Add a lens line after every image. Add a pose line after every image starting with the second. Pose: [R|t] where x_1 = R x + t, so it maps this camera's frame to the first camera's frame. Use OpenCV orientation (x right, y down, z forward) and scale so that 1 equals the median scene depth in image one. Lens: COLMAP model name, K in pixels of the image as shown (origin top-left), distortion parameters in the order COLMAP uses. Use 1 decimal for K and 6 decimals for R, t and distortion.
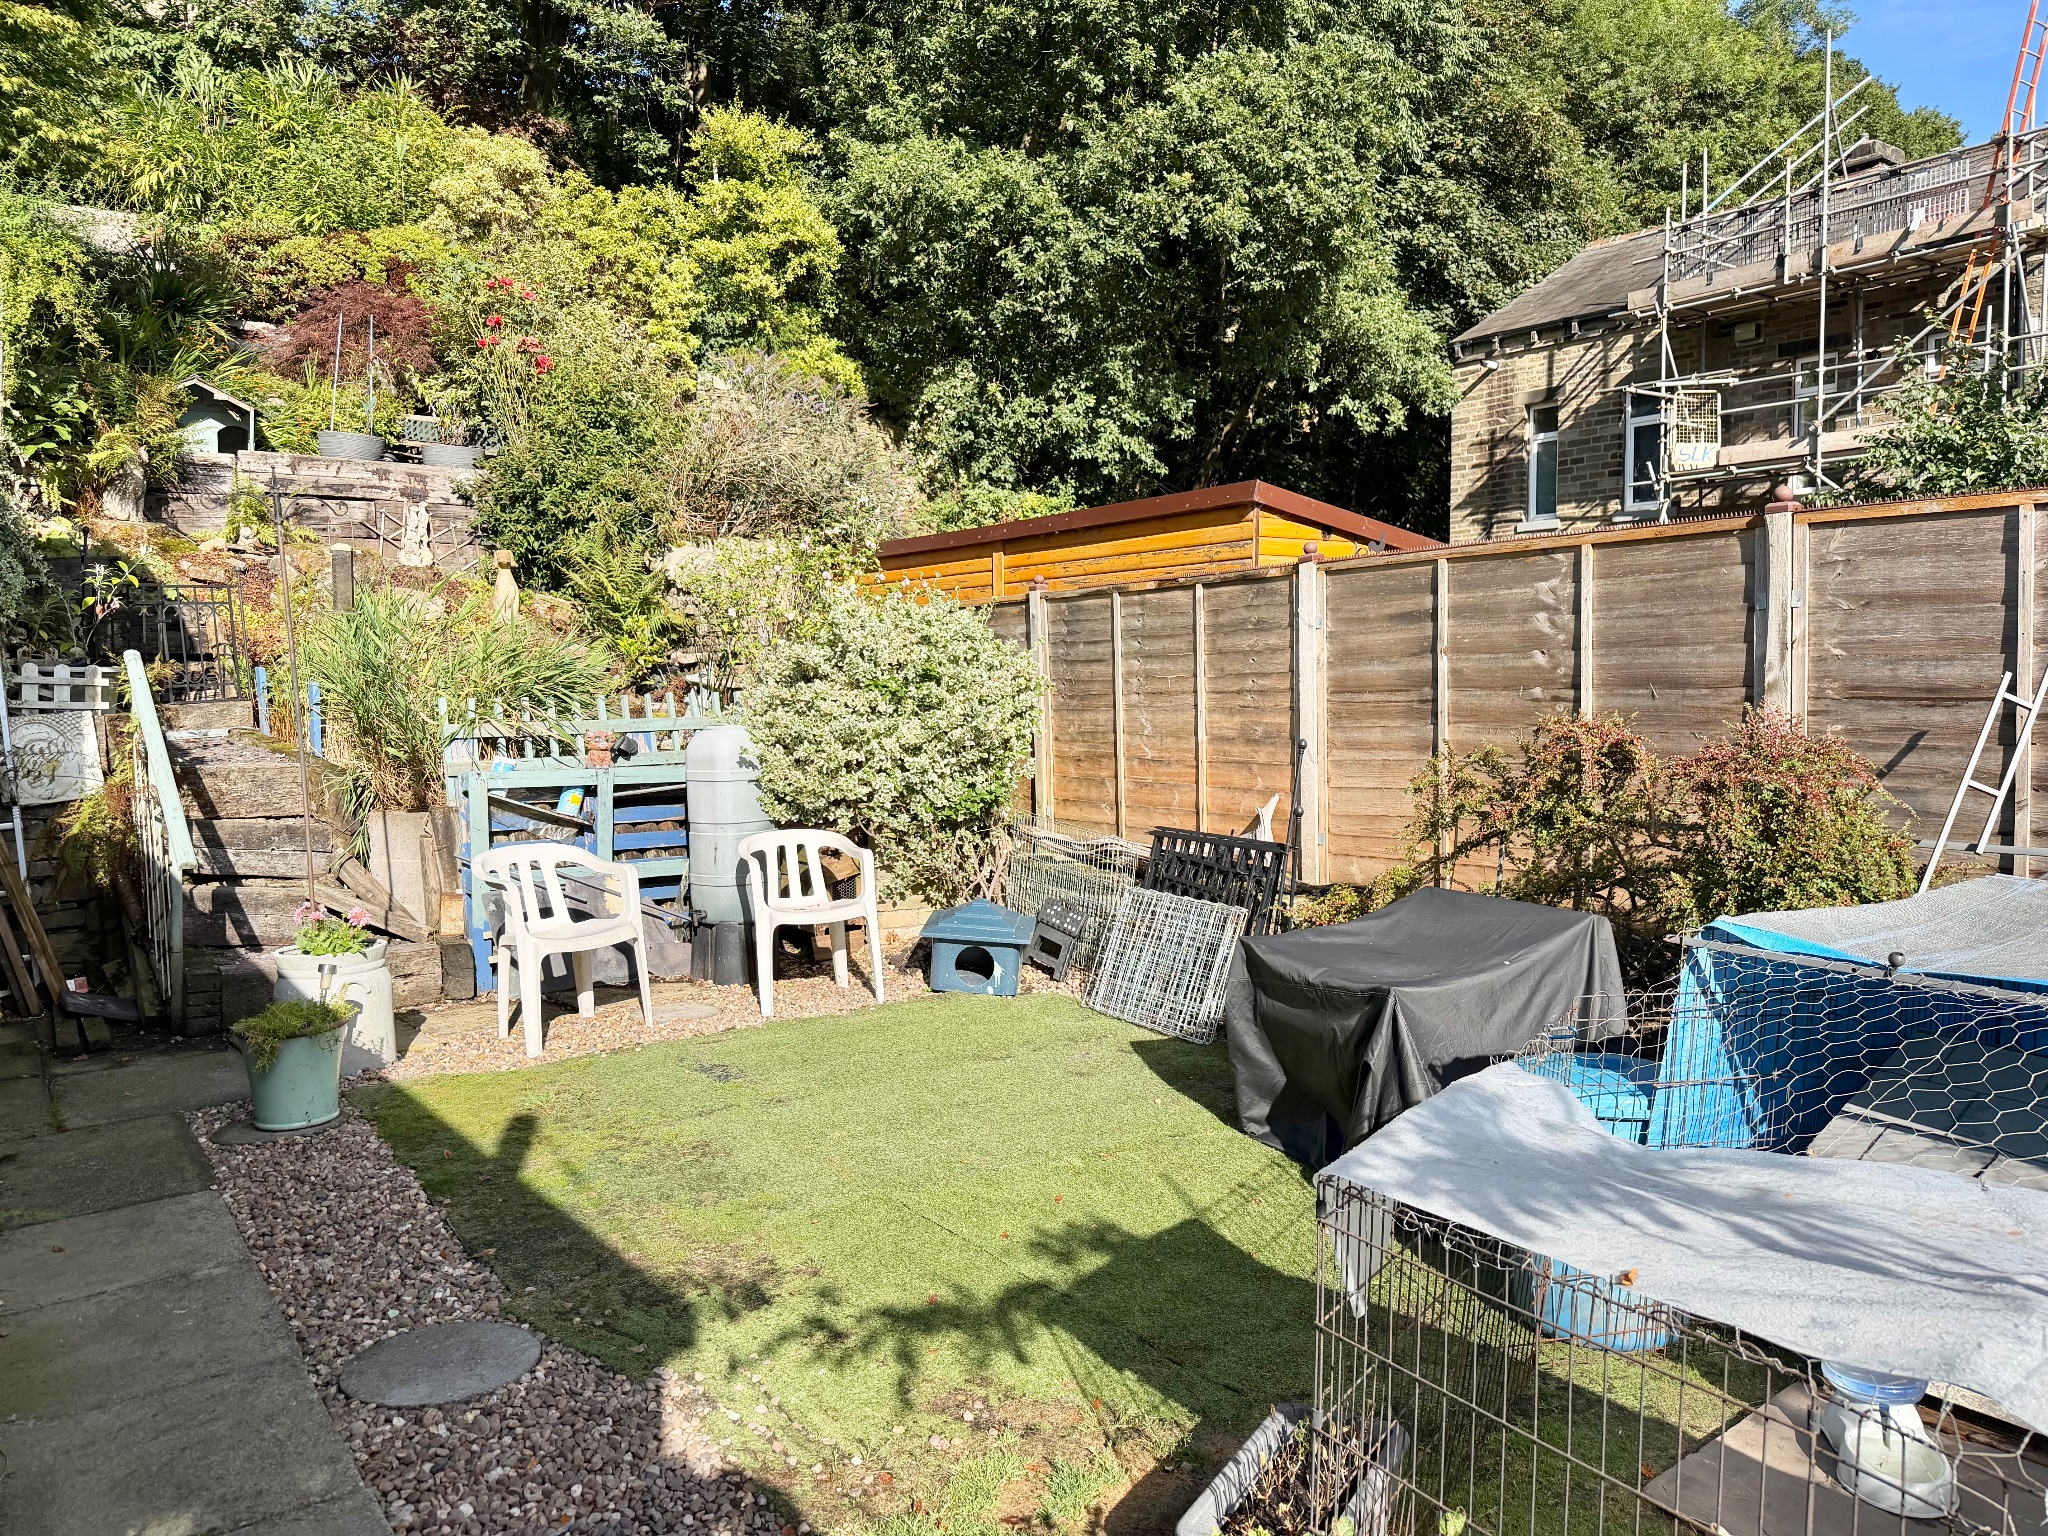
lens RADIAL K [[1431.1, 0, 1023.3], [0, 1431.1, 772.9], [0, 0, 1]] dist [0.054921, -0.003993]
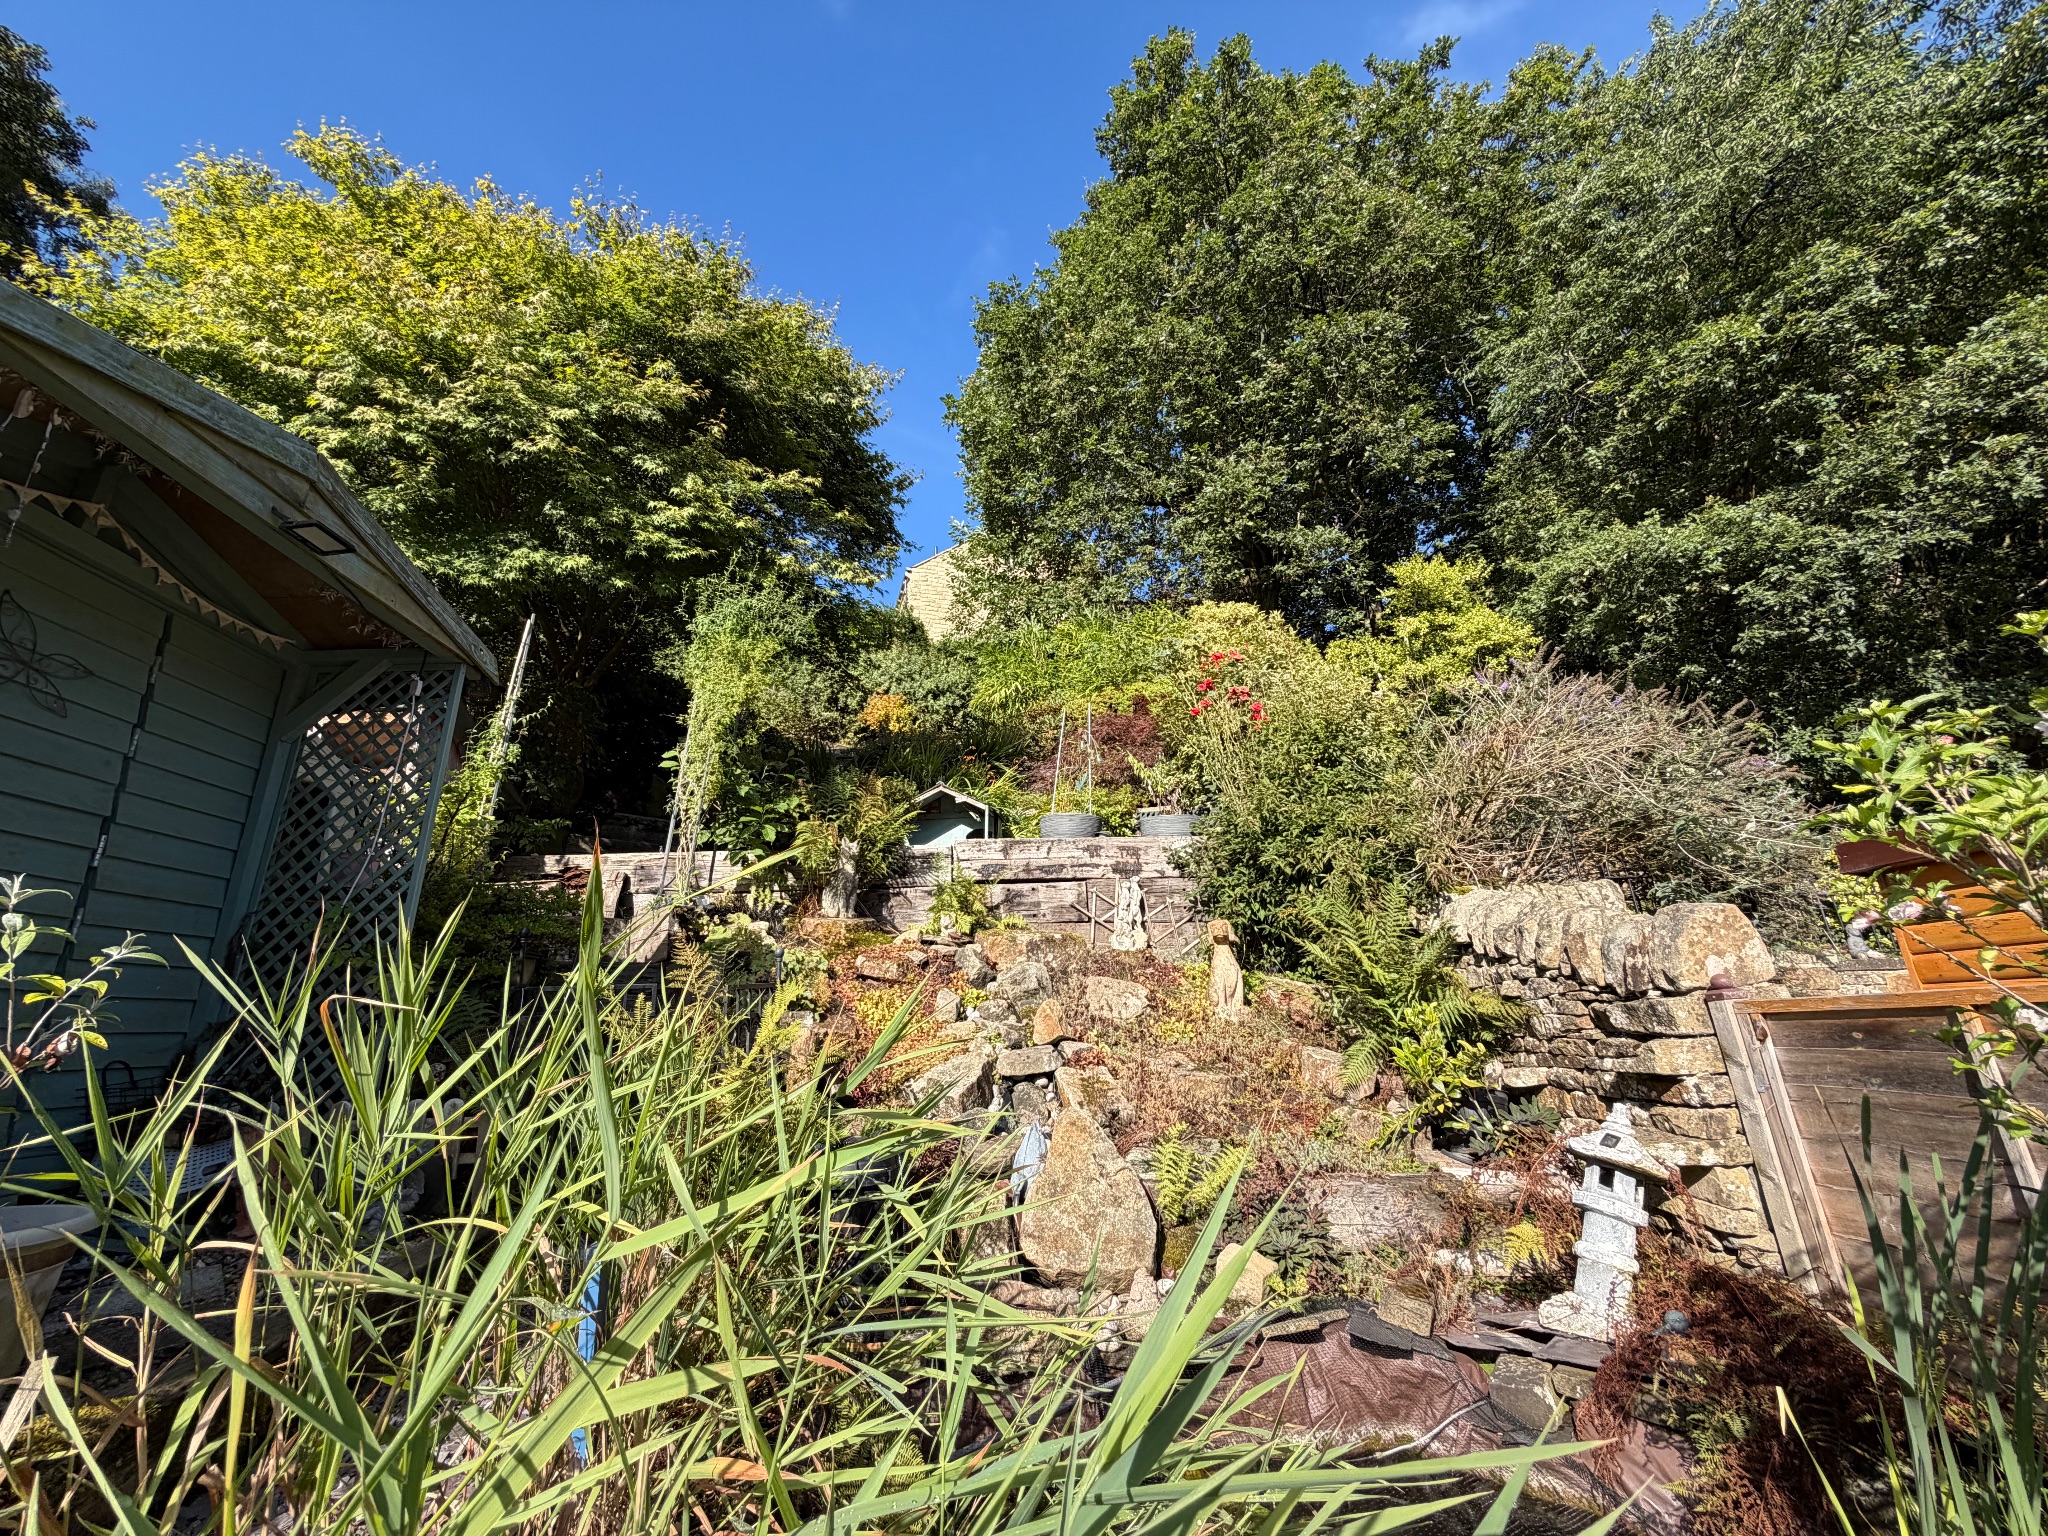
lens RADIAL K [[815.1, 0, 1026.1], [0, 815.1, 770.6], [0, 0, 1]] dist [0.000648, -0.000464]
pose [[0.800485, -0.192561, -0.567577, -0.175603], [-0.031318, 0.932252, -0.360453, -0.067044], [0.598533, 0.306313, 0.740223, 0.577980]]
